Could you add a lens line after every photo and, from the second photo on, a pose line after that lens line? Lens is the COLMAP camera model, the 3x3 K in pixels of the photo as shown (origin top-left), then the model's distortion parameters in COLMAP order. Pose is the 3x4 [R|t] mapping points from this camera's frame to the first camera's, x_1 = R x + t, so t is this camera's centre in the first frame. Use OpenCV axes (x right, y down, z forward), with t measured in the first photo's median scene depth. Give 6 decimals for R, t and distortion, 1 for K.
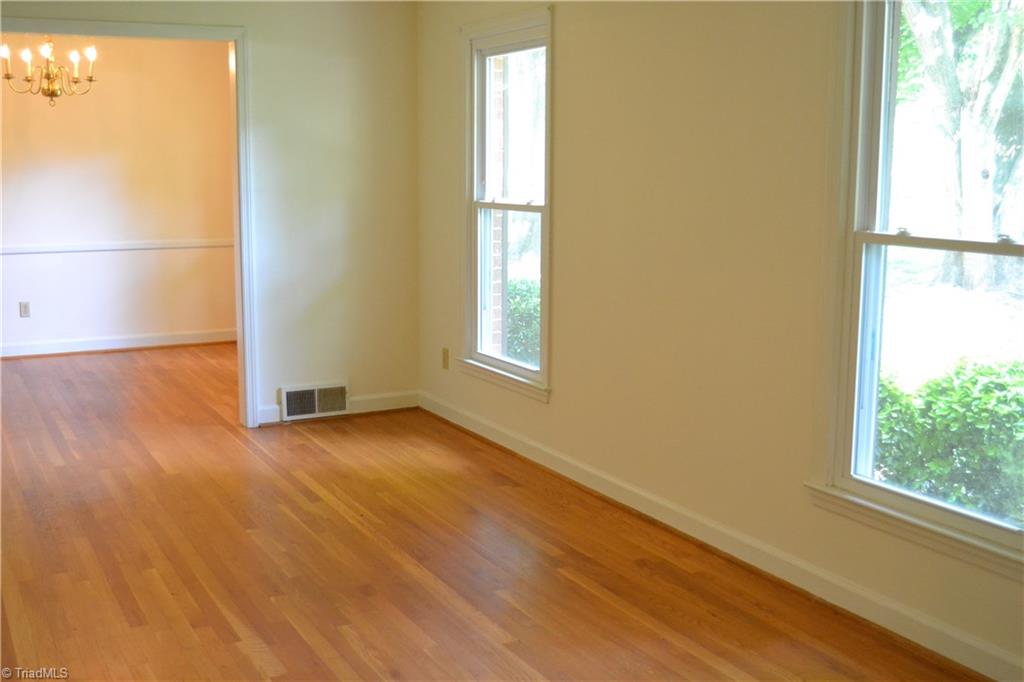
lens RADIAL K [[1149.8, 0, 520.2], [0, 1149.8, 339.9], [0, 0, 1]] dist [-0.012990, 0.000000]
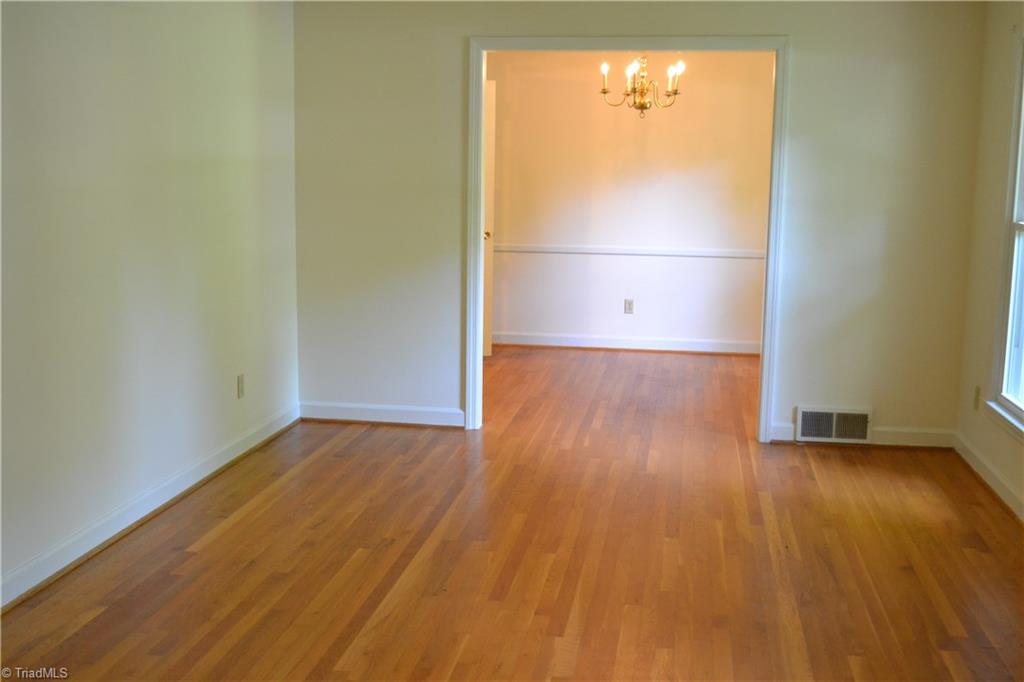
lens RADIAL K [[1149.8, 0, 517.8], [0, 1149.8, 342.2], [0, 0, 1]] dist [-0.012990, 0.000000]
pose [[0.816048, 0.101426, -0.569016, 0.144790], [-0.107953, 0.993905, 0.022342, -0.008215], [0.567813, 0.043195, 0.822023, 0.067980]]
